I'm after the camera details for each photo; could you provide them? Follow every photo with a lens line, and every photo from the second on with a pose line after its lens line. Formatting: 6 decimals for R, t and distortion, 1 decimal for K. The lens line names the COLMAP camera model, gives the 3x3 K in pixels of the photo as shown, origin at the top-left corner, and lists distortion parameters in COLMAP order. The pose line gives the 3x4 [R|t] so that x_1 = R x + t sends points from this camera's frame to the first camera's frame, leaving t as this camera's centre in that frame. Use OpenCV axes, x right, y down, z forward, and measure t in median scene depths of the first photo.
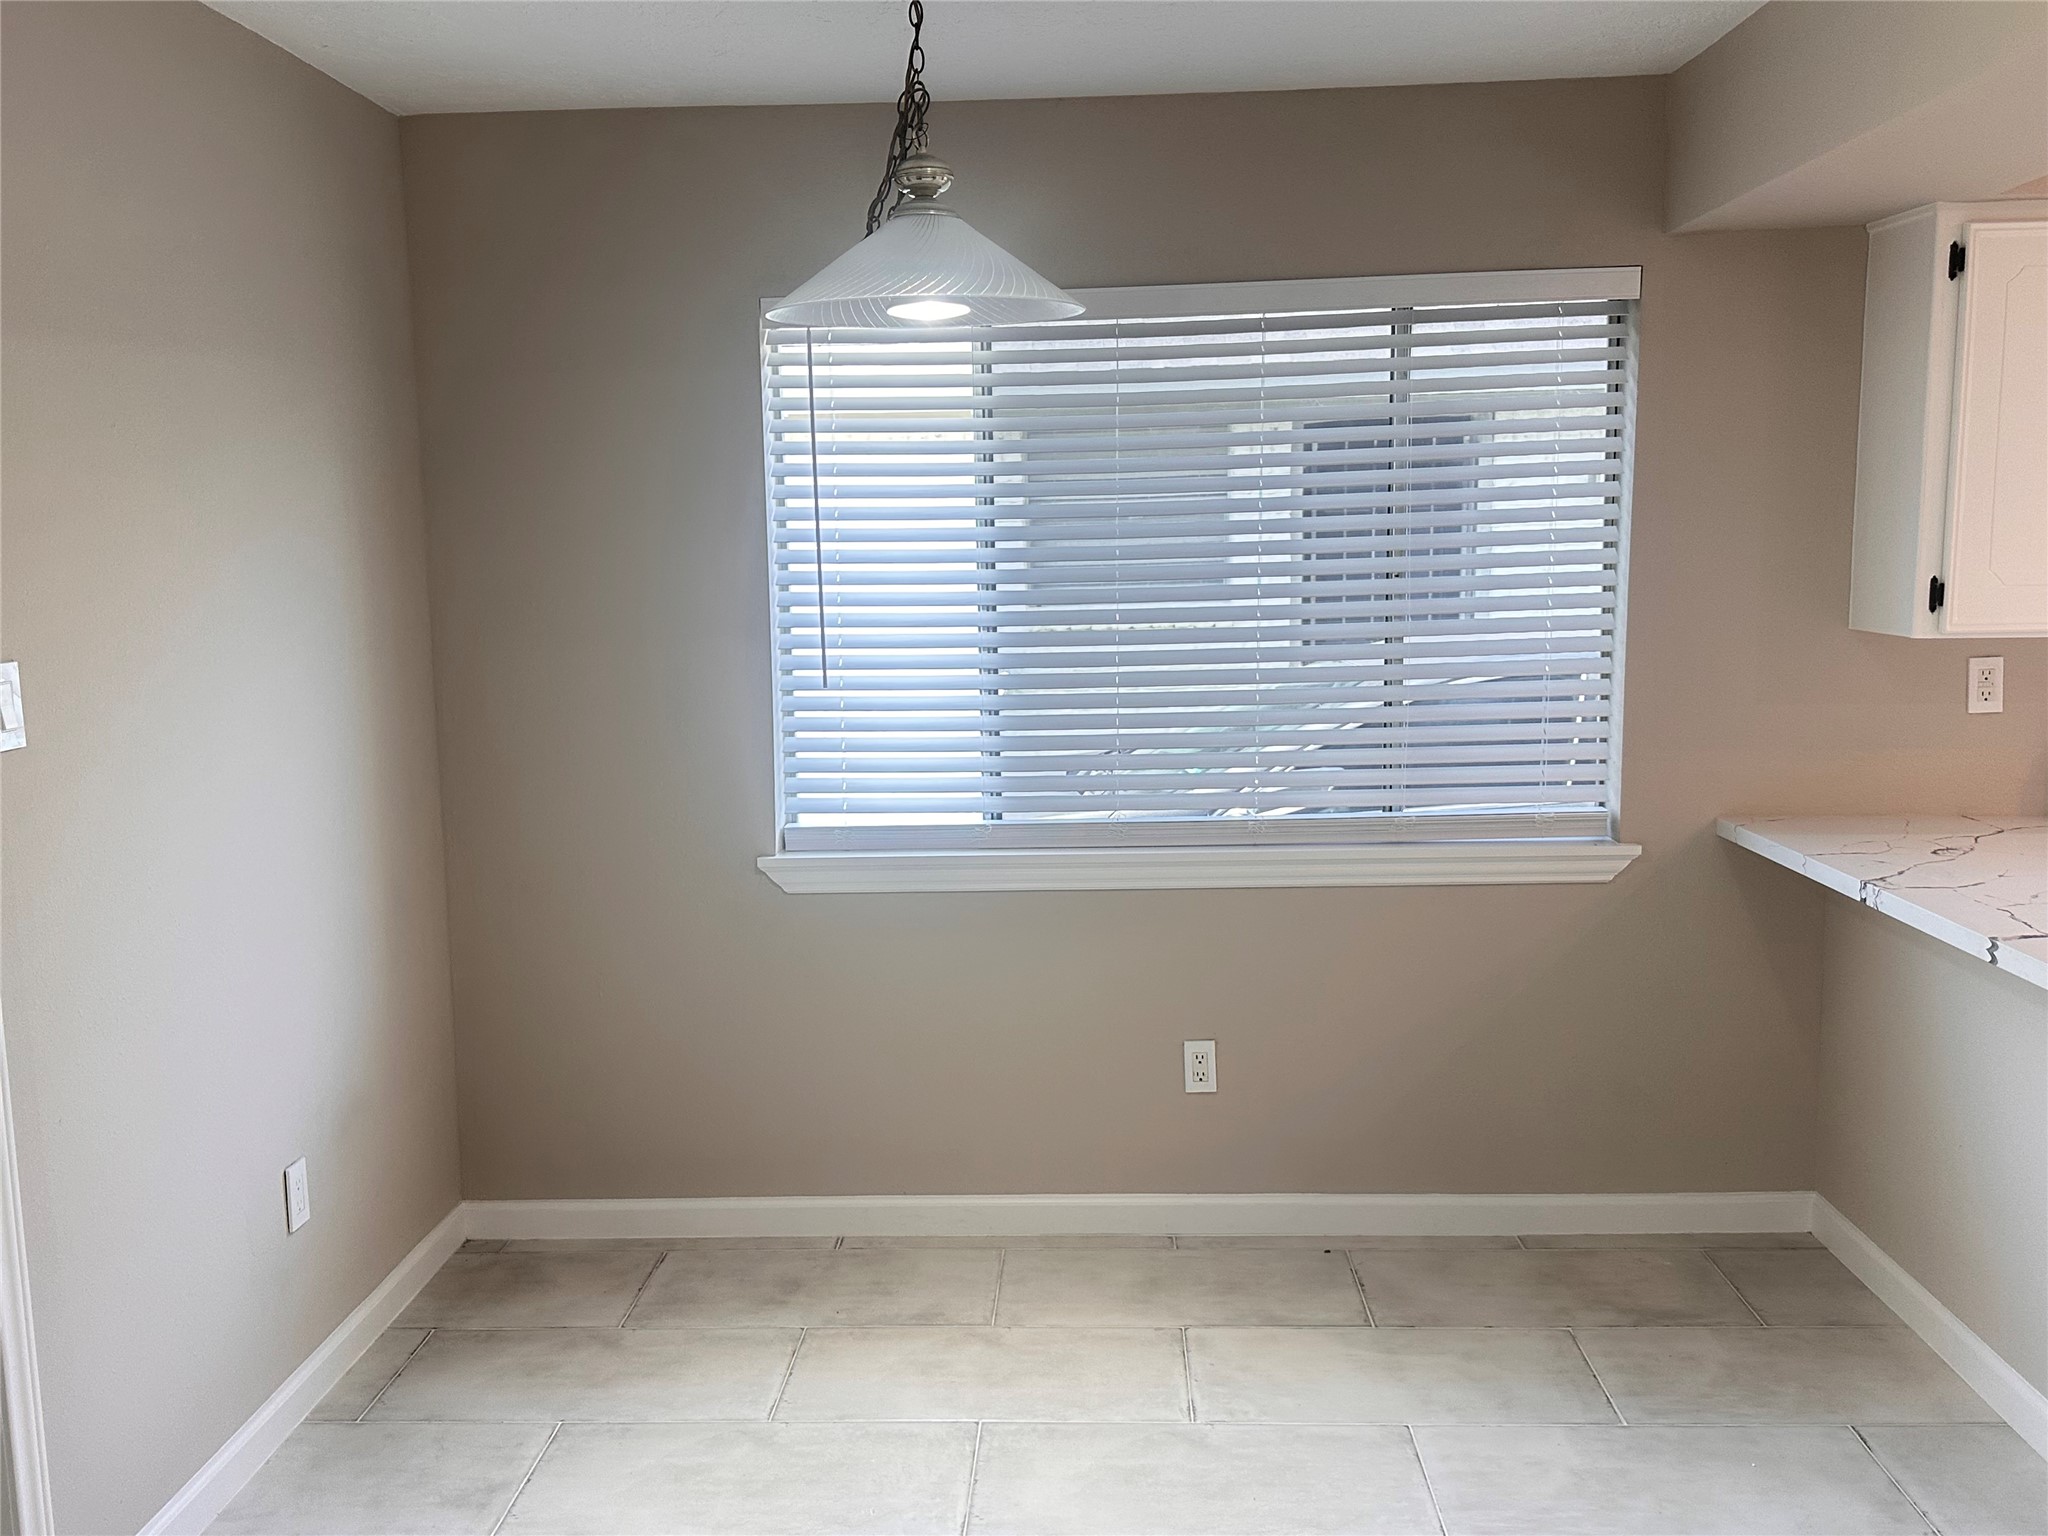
lens RADIAL K [[1725.7, 0, 1024.1], [0, 1725.7, 765.0], [0, 0, 1]] dist [0.059718, -0.029295]
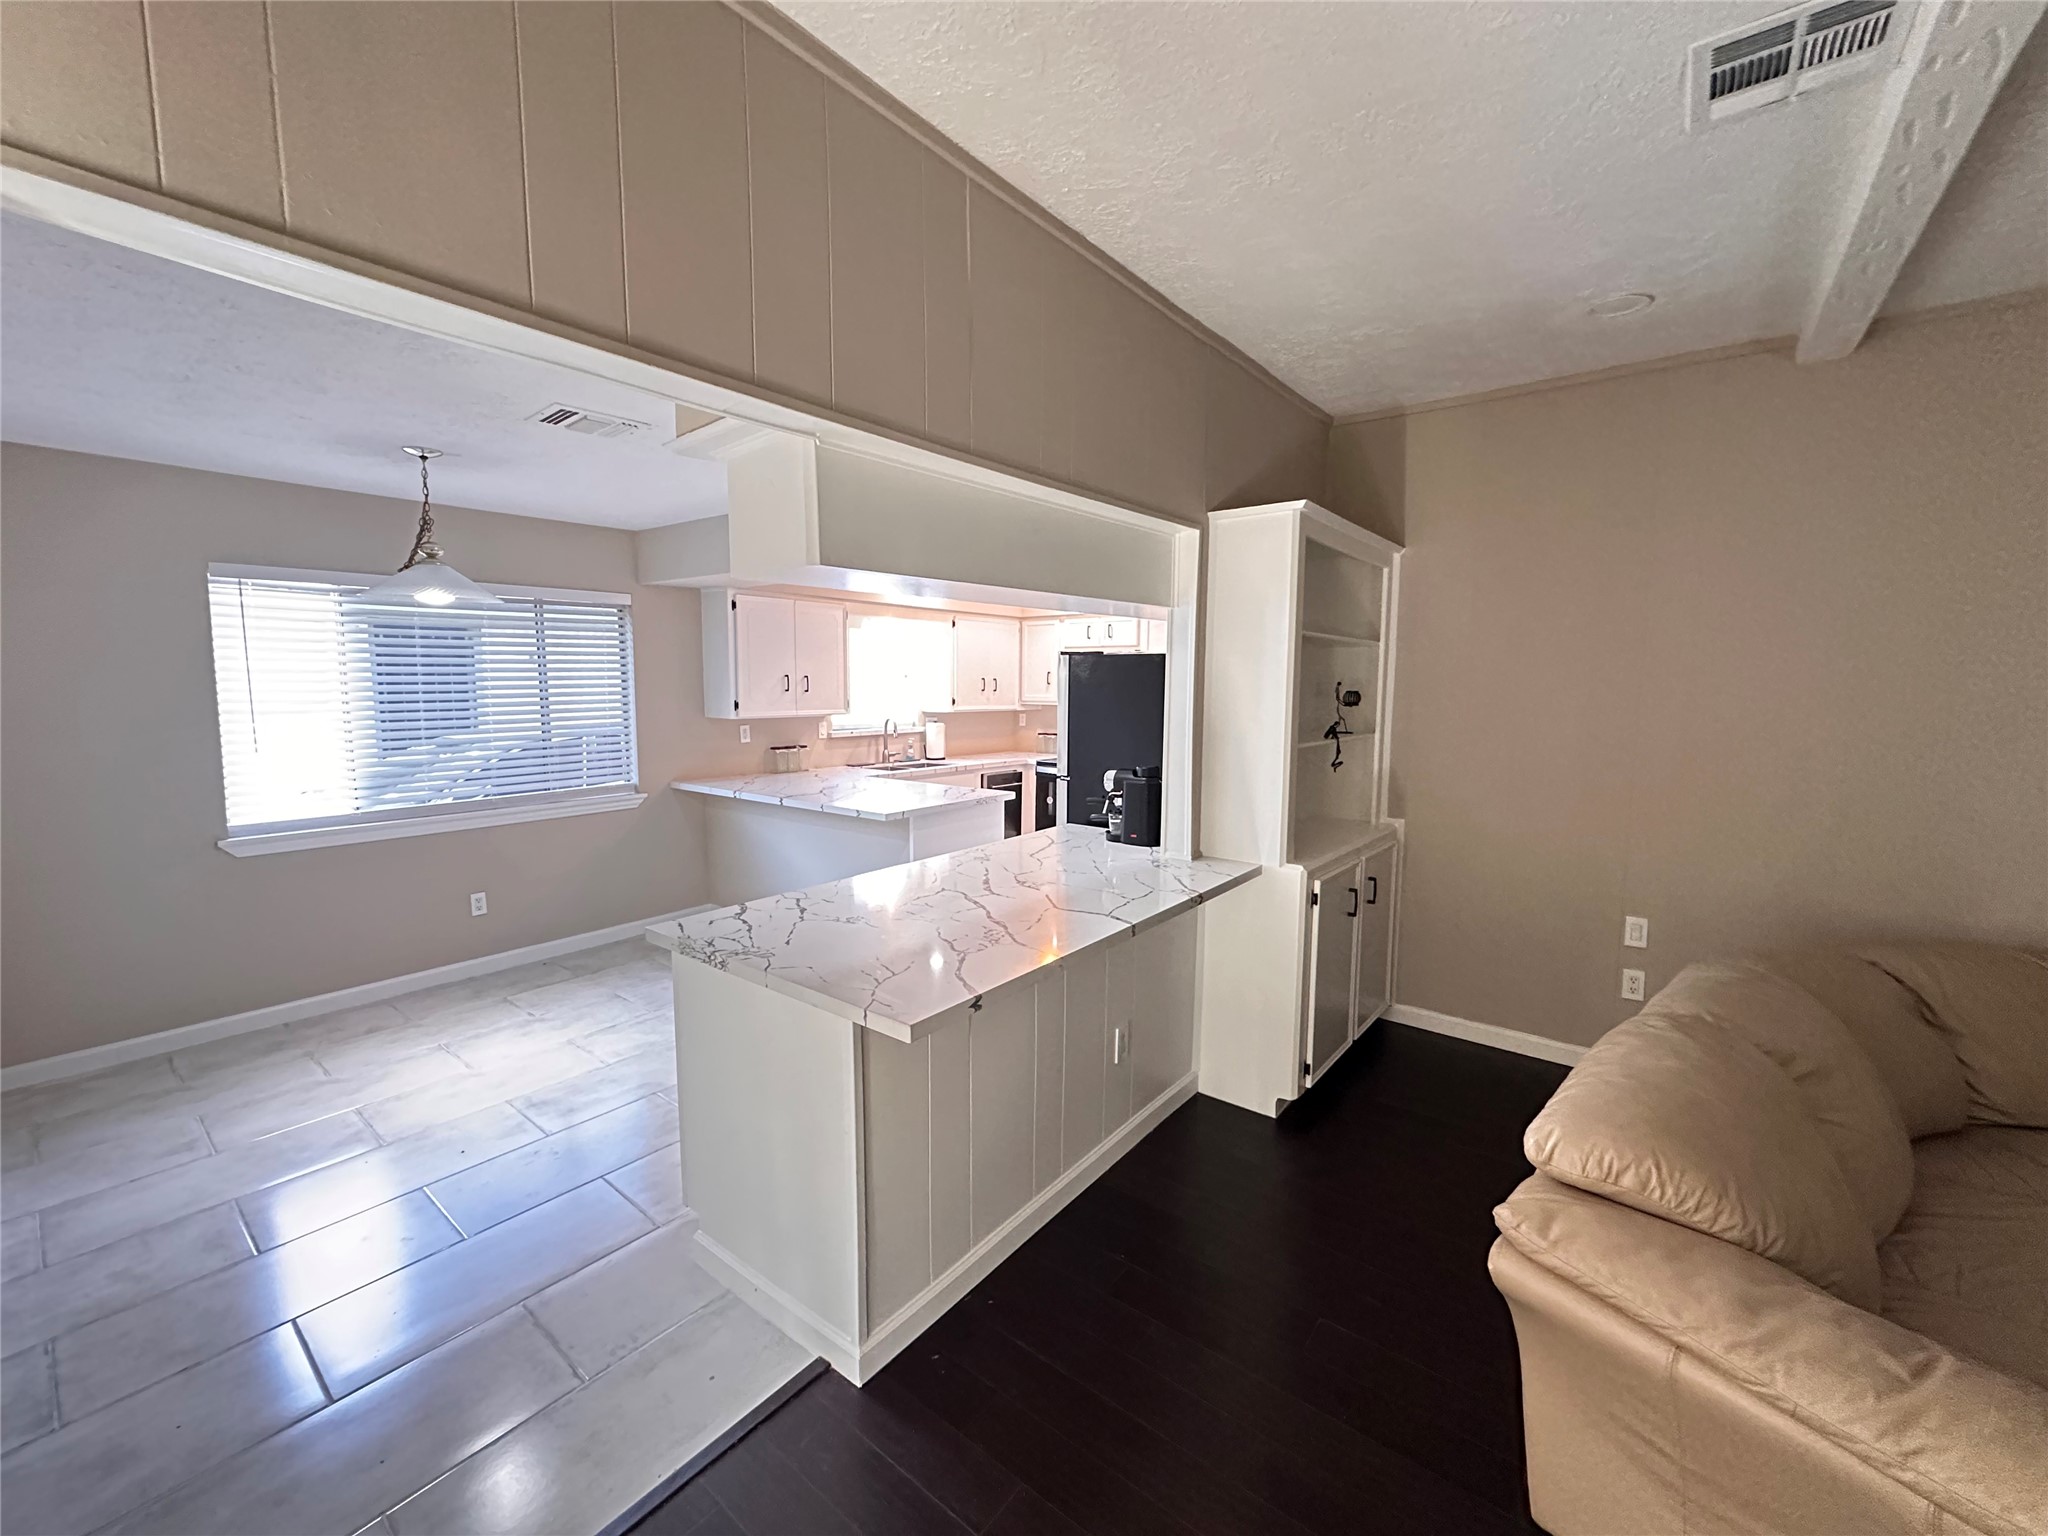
lens RADIAL K [[823.0, 0, 1020.5], [0, 823.0, 763.0], [0, 0, 1]] dist [0.001585, 0.000162]
pose [[0.590442, -0.062053, 0.804691, -0.394373], [0.089935, 0.995889, 0.010808, 0.039228], [-0.802053, 0.065988, 0.593596, -0.319208]]
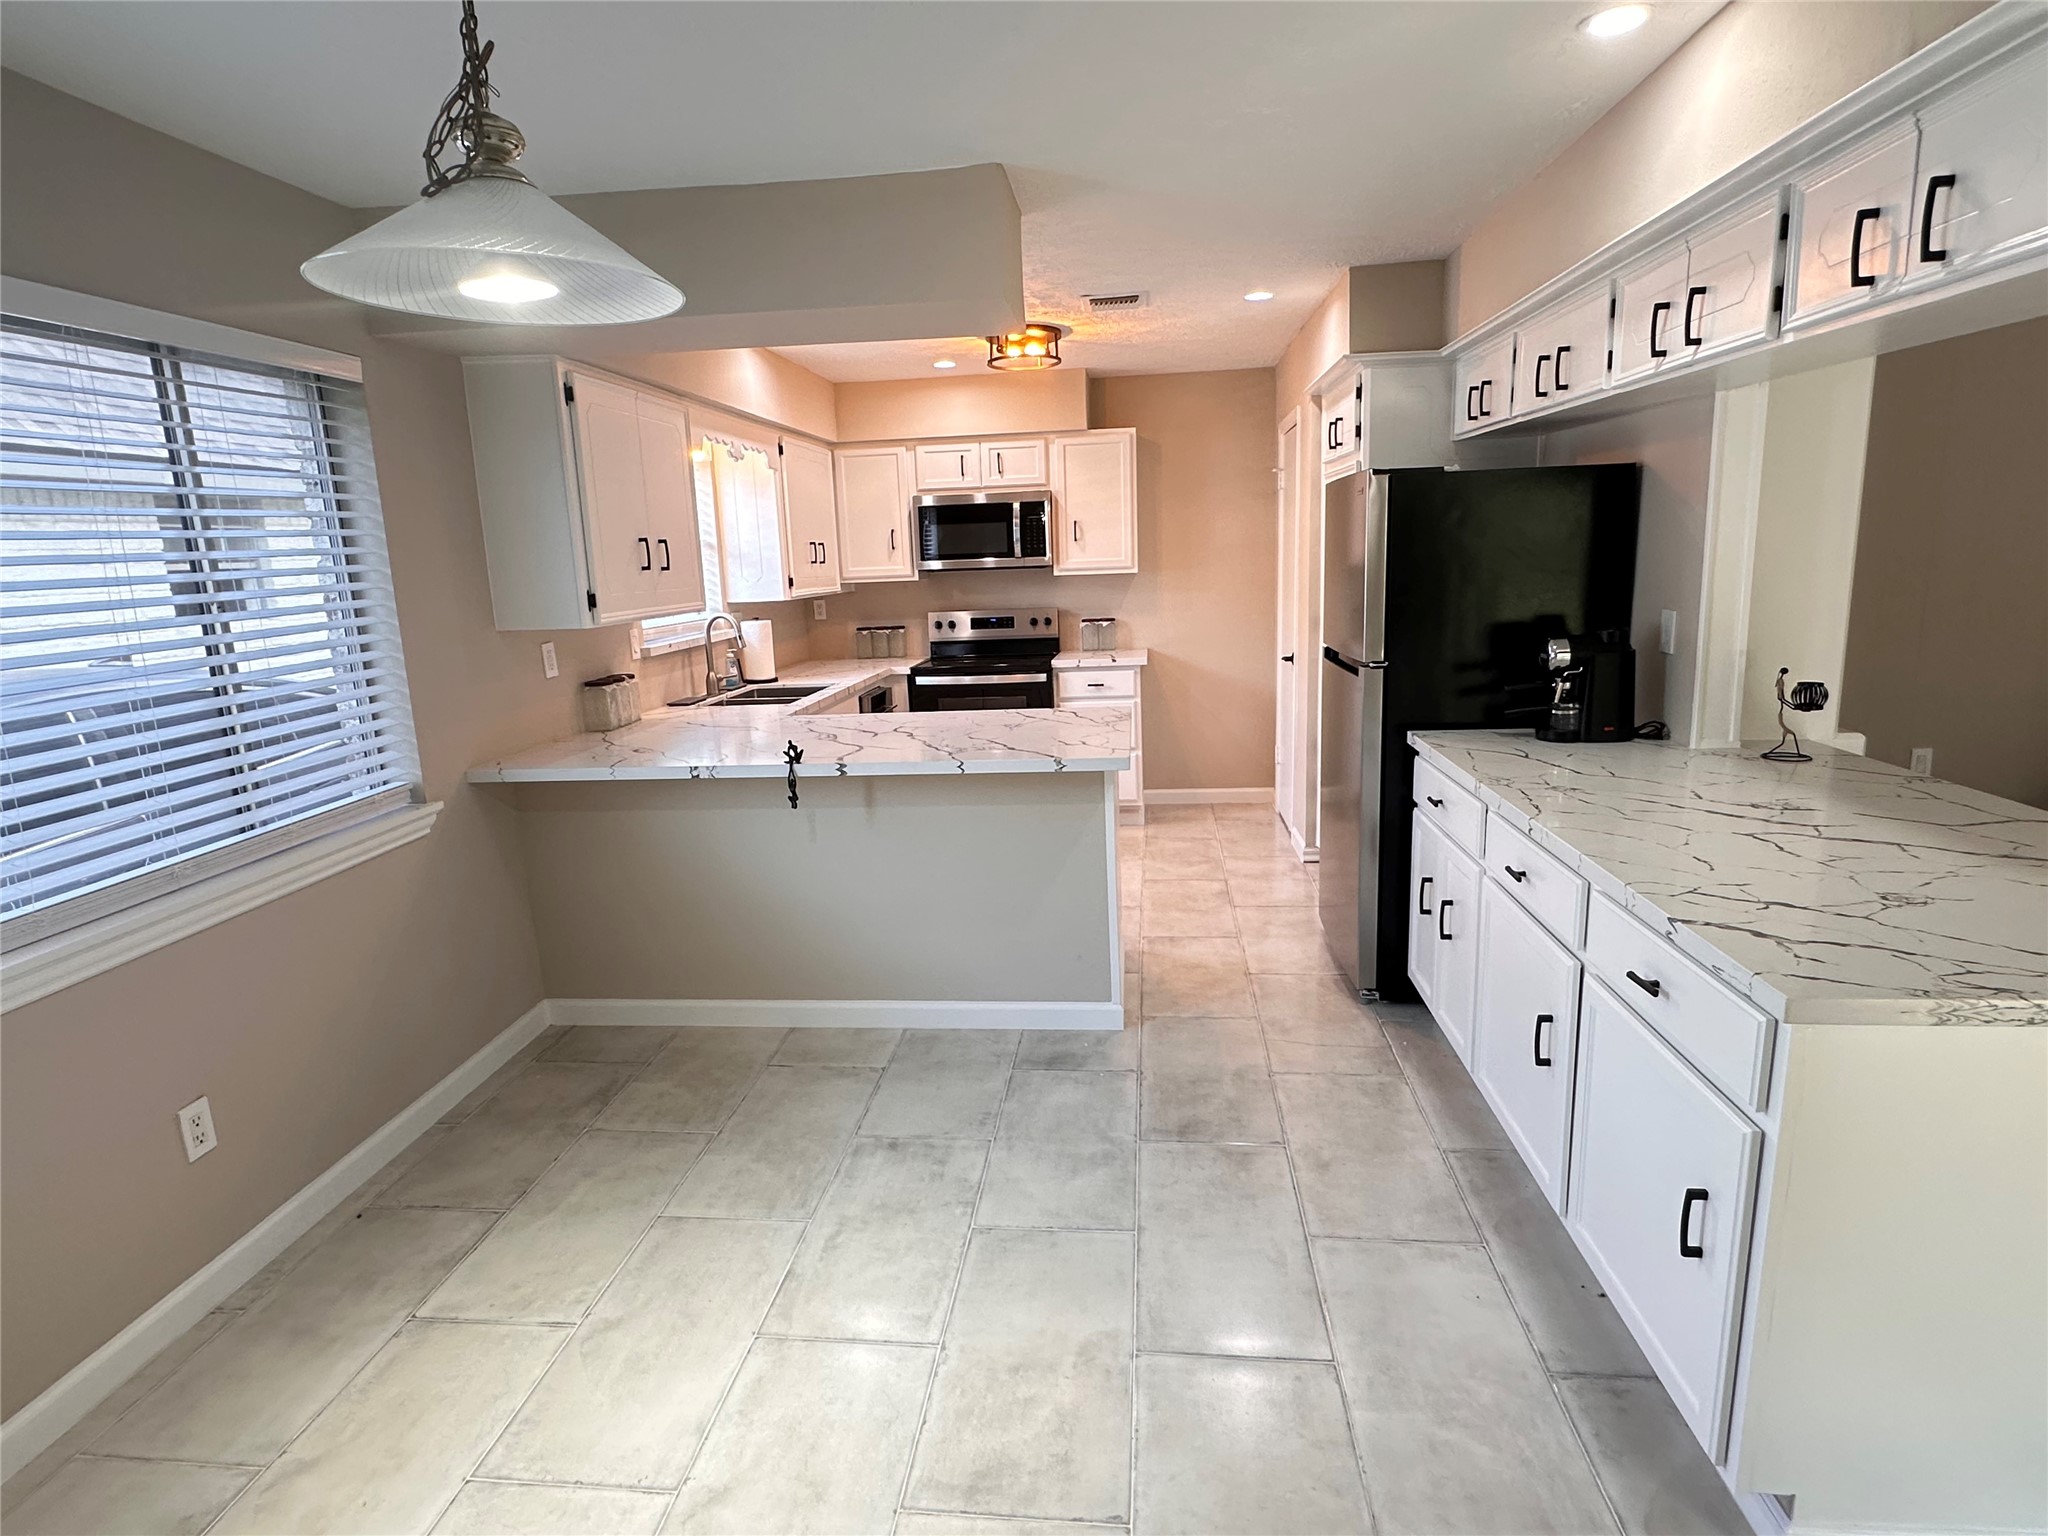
lens RADIAL K [[1094.2, 0, 1021.7], [0, 1094.2, 764.3], [0, 0, 1]] dist [0.000263, 0.002034]
pose [[0.075178, -0.180163, 0.980760, -0.459516], [0.168507, 0.971694, 0.165581, -0.048519], [-0.982829, 0.152817, 0.103408, 0.503888]]
